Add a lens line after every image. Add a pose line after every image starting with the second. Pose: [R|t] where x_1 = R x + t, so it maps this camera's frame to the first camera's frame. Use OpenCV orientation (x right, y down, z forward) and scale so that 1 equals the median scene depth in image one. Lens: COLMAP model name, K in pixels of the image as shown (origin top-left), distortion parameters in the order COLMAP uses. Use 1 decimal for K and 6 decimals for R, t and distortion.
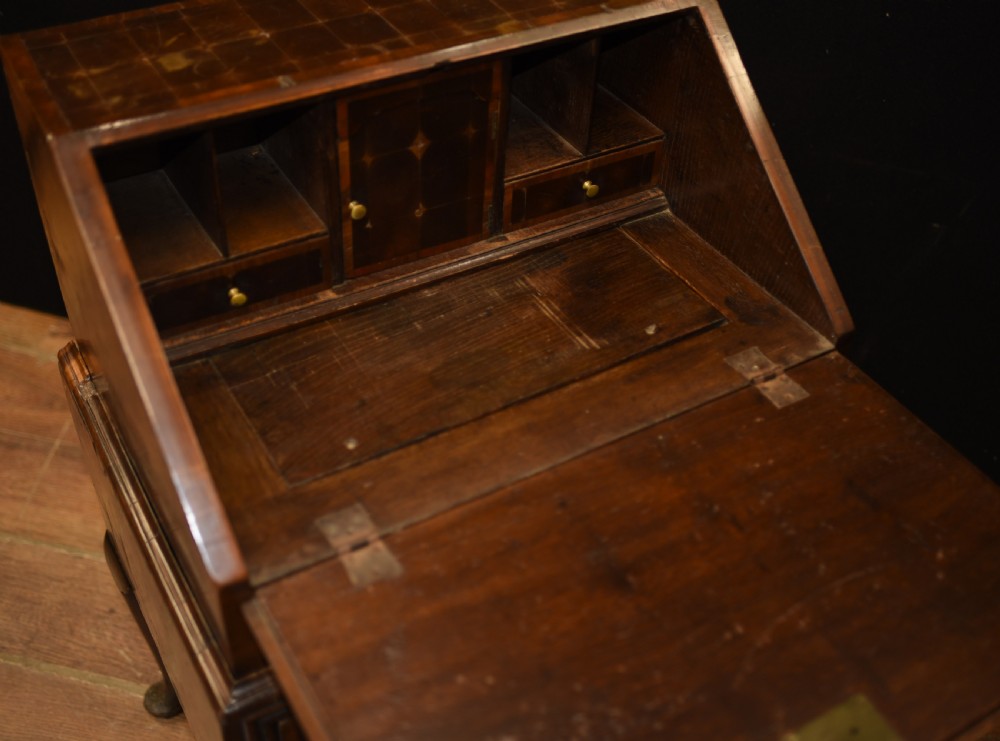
lens RADIAL K [[1142.9, 0, 500.0], [0, 1142.9, 370.5], [0, 0, 1]] dist [-0.079337, 0.042419]
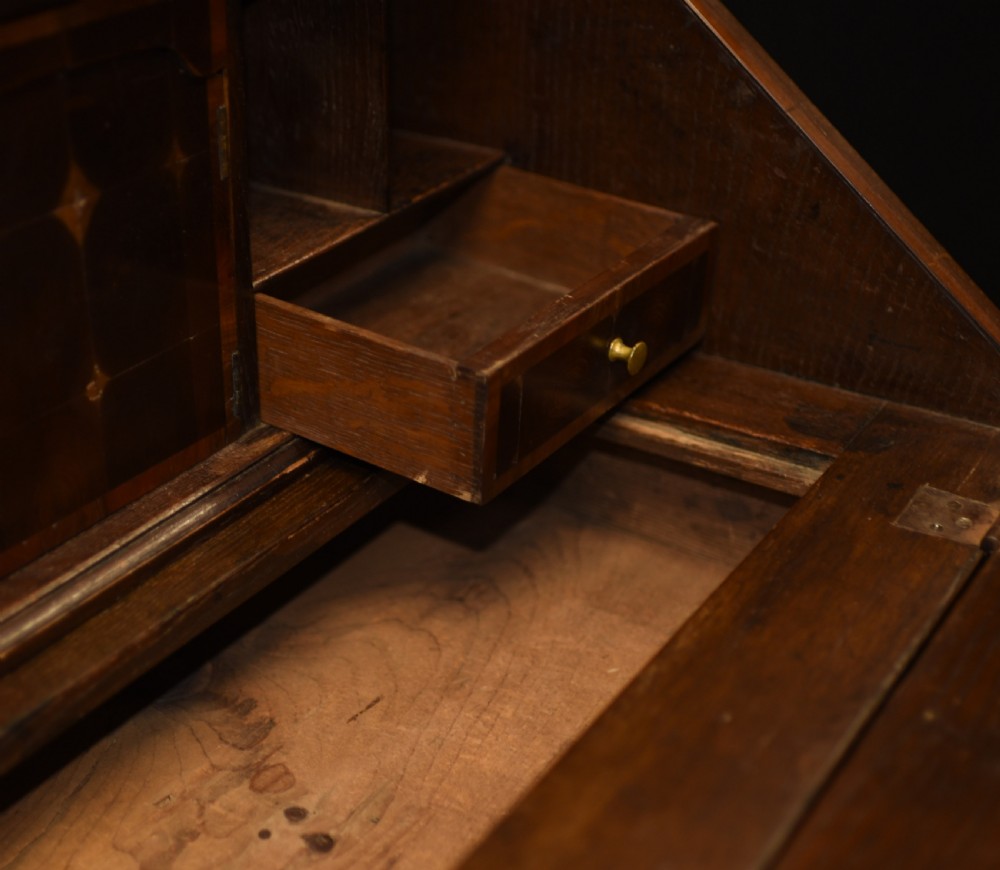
lens RADIAL K [[1640.1, 0, 417.4], [0, 1640.1, 454.0], [0, 0, 1]] dist [-0.060002, -0.063134]
pose [[0.906433, -0.244295, 0.344528, -0.173273], [0.313321, 0.935958, -0.160666, 0.008000], [-0.283214, 0.253581, 0.924925, 0.460616]]
